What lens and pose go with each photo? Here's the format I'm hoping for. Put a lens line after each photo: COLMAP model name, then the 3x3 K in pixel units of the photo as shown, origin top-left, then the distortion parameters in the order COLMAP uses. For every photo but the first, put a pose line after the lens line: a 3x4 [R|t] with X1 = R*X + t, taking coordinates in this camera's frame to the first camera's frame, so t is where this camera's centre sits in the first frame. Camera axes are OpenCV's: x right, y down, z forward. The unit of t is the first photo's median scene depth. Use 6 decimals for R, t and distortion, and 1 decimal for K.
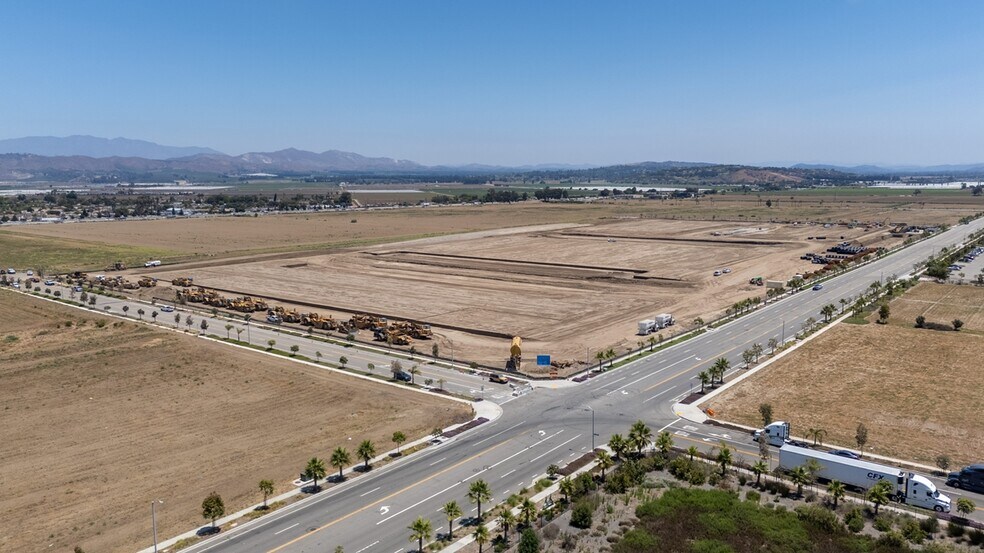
lens RADIAL K [[716.1, 0, 492.0], [0, 716.1, 276.5], [0, 0, 1]] dist [0.063645, -0.064917]
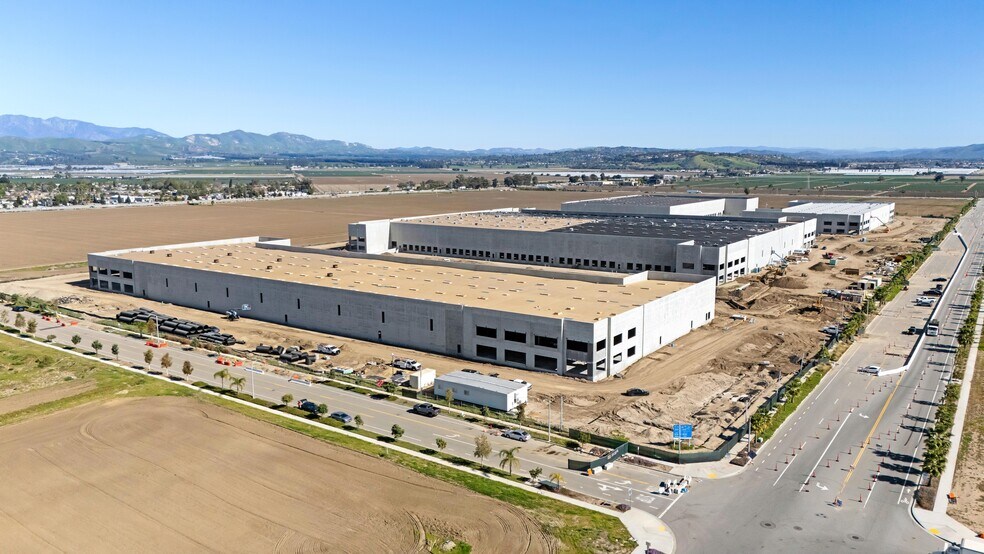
lens RADIAL K [[716.1, 0, 492.0], [0, 716.1, 277.0], [0, 0, 1]] dist [0.063645, -0.064917]
pose [[0.997895, -0.005893, 0.064585, -0.126199], [0.004436, 0.999733, 0.022670, -0.041857], [-0.064701, -0.022336, 0.997655, 0.225105]]
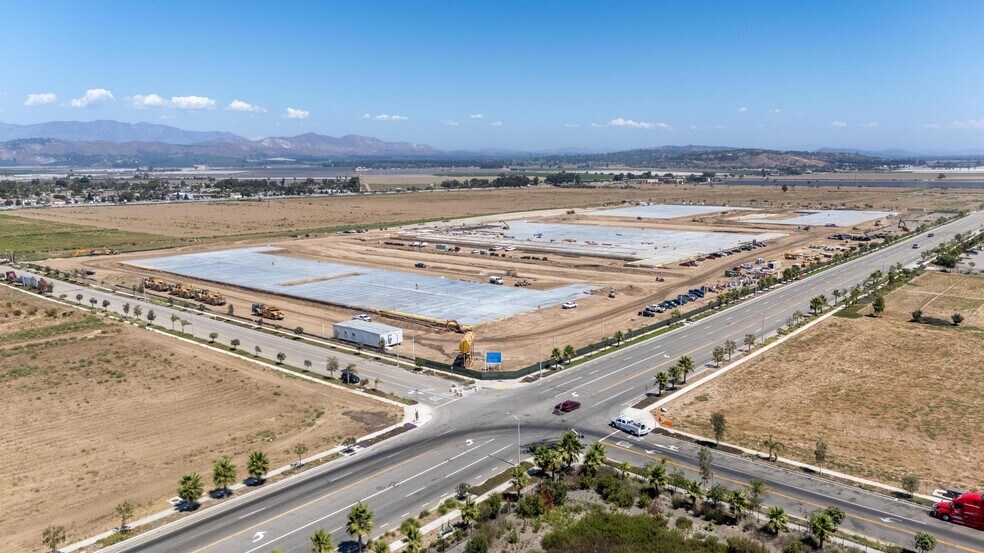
lens RADIAL K [[716.1, 0, 492.0], [0, 716.1, 276.5], [0, 0, 1]] dist [0.063645, -0.064917]
pose [[0.999654, 0.003808, -0.026041, 0.071484], [-0.003258, 0.999772, 0.021104, -0.005549], [0.026115, -0.021012, 0.999438, 0.060895]]
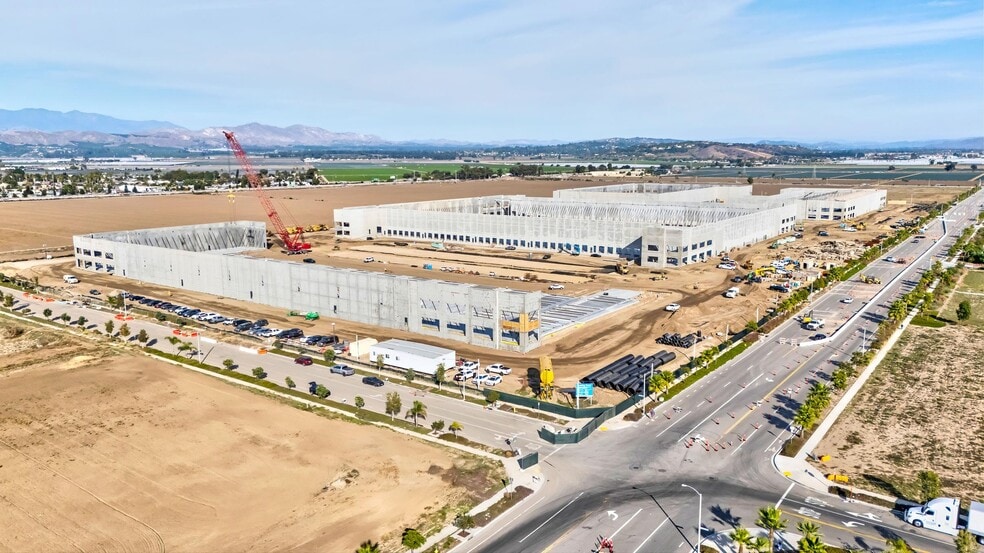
lens RADIAL K [[716.1, 0, 492.0], [0, 716.1, 276.5], [0, 0, 1]] dist [0.063645, -0.064917]
pose [[0.999031, -0.005609, 0.043645, -0.046195], [0.004173, 0.999449, 0.032918, -0.023339], [-0.043806, -0.032704, 0.998505, 0.180973]]
